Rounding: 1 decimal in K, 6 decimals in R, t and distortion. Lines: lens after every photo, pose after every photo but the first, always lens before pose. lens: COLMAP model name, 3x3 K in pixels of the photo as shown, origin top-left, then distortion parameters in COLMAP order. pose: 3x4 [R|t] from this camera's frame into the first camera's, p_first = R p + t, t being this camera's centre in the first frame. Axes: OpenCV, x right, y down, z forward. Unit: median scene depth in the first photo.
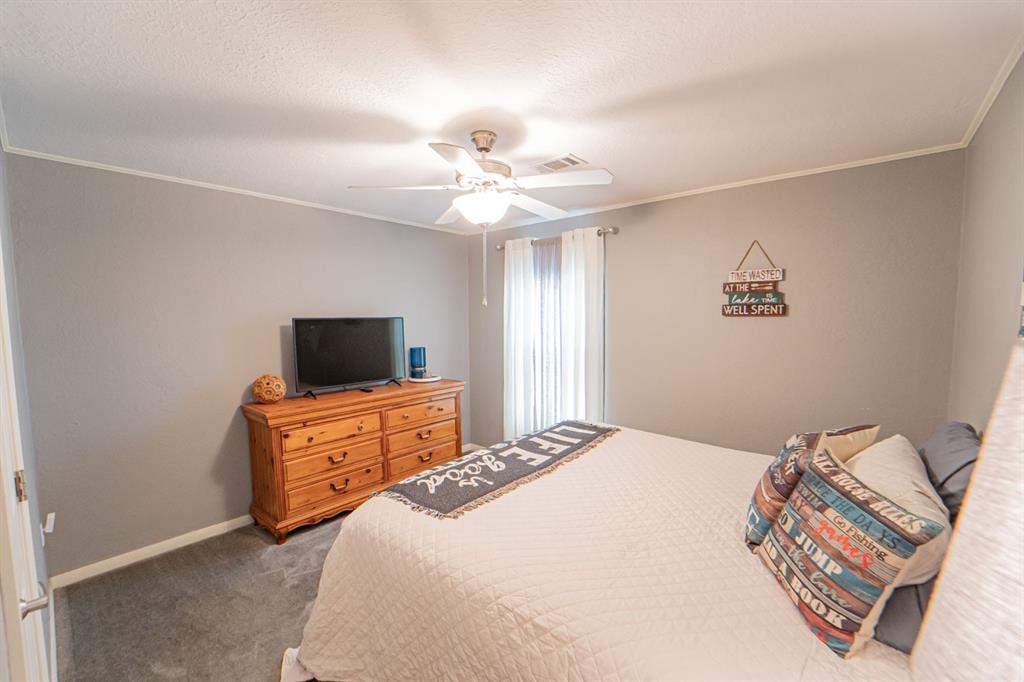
lens RADIAL K [[411.8, 0, 515.0], [0, 411.8, 344.8], [0, 0, 1]] dist [-0.019810, 0.000038]
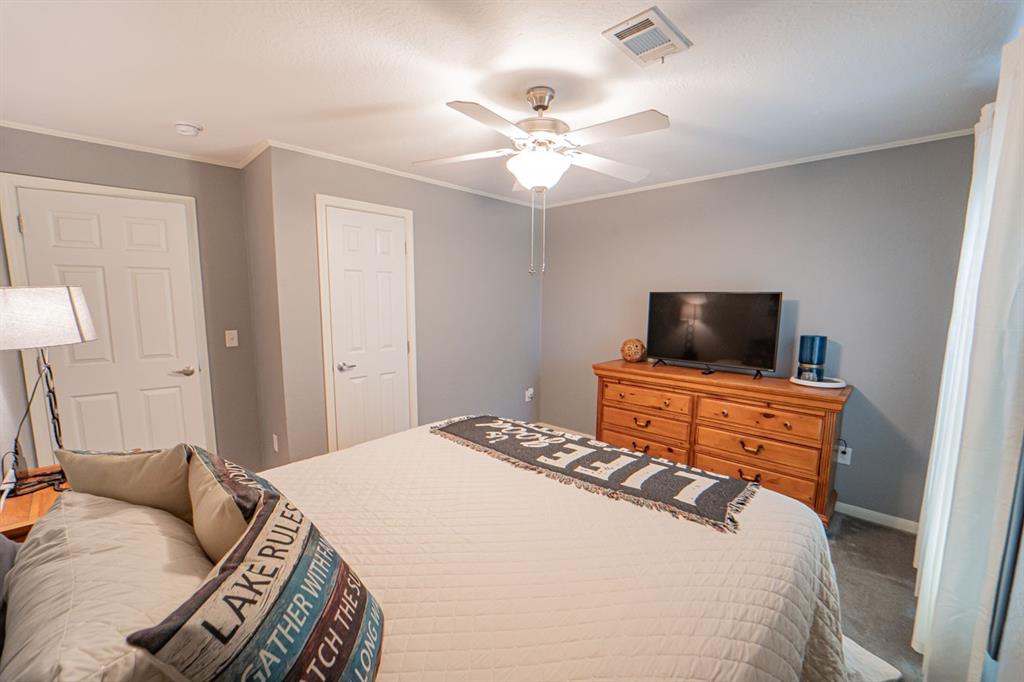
lens RADIAL K [[411.8, 0, 515.0], [0, 411.8, 343.7], [0, 0, 1]] dist [-0.019810, 0.000038]
pose [[-0.035250, 0.121995, -0.991905, 0.783603], [-0.076914, 0.989246, 0.124401, -0.045034], [0.996414, 0.080676, -0.025488, 0.857645]]
